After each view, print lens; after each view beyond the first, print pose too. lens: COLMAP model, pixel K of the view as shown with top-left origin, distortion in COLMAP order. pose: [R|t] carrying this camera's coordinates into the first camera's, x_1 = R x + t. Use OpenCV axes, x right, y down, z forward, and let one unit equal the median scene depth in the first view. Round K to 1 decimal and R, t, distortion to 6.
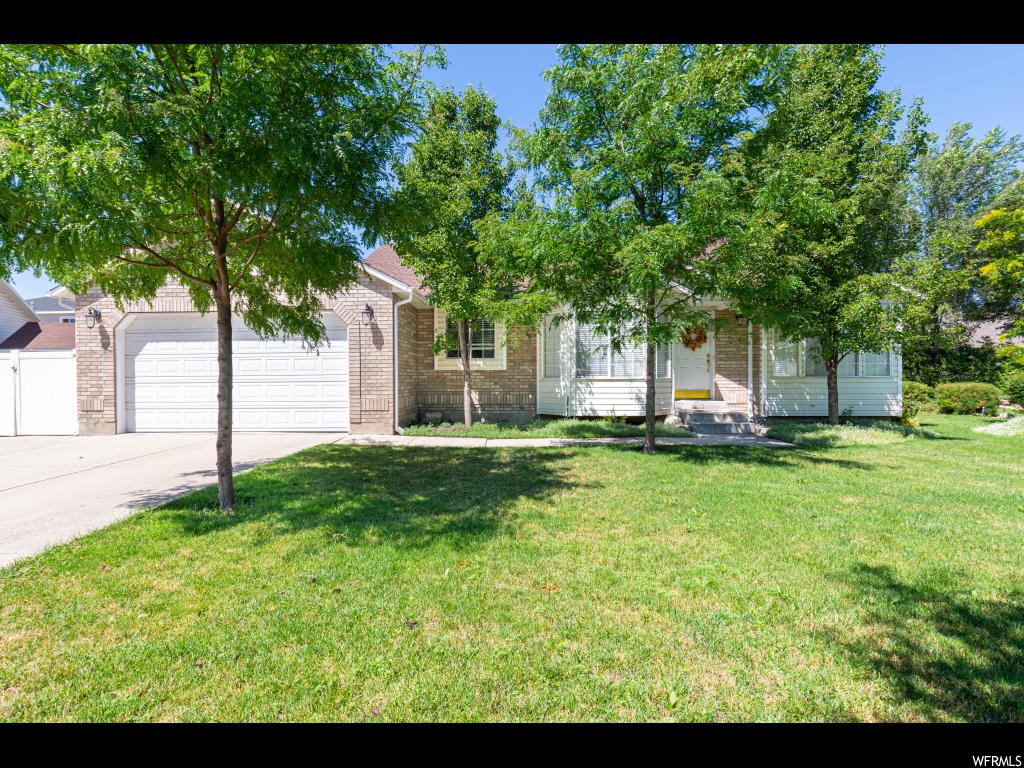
lens RADIAL K [[326.7, 0, 474.6], [0, 326.7, 380.7], [0, 0, 1]] dist [0.001008, 0.000050]
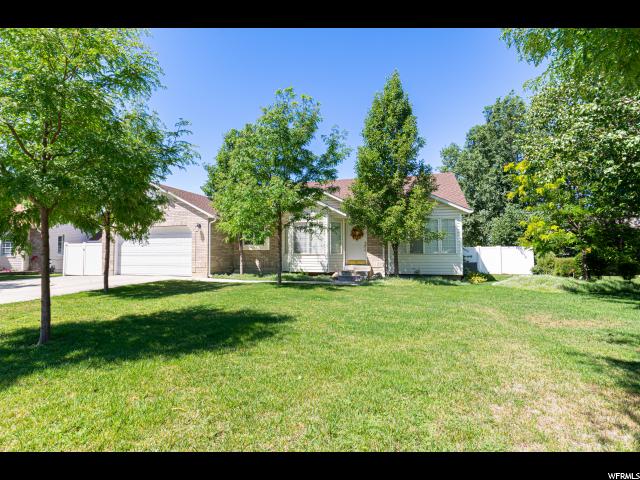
lens RADIAL K [[204.2, 0, 308.4], [0, 204.2, 249.6], [0, 0, 1]] dist [0.001008, 0.000050]
pose [[0.984765, -0.000382, -0.173888, 0.643279], [-0.005463, 0.999436, -0.033134, 0.006525], [0.173803, 0.033579, 0.984208, -0.294901]]
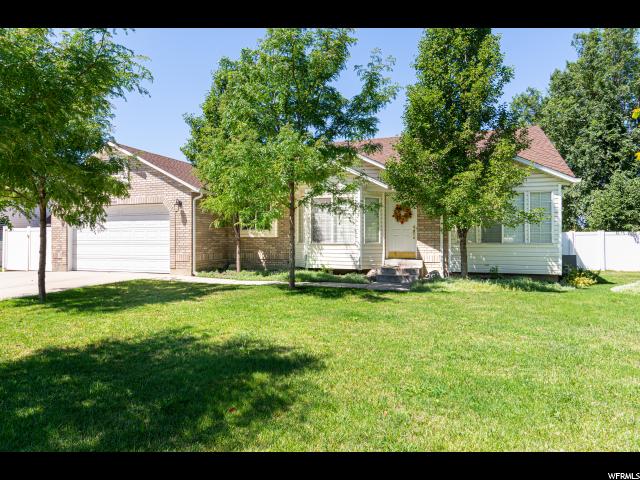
lens RADIAL K [[257.9, 0, 319.1], [0, 257.9, 238.6], [0, 0, 1]] dist [0.001763, 0.000487]
pose [[0.979566, 0.003287, -0.201096, 0.589278], [-0.006063, 0.999895, -0.013189, -0.012764], [0.201031, 0.014138, 0.979483, -0.155771]]
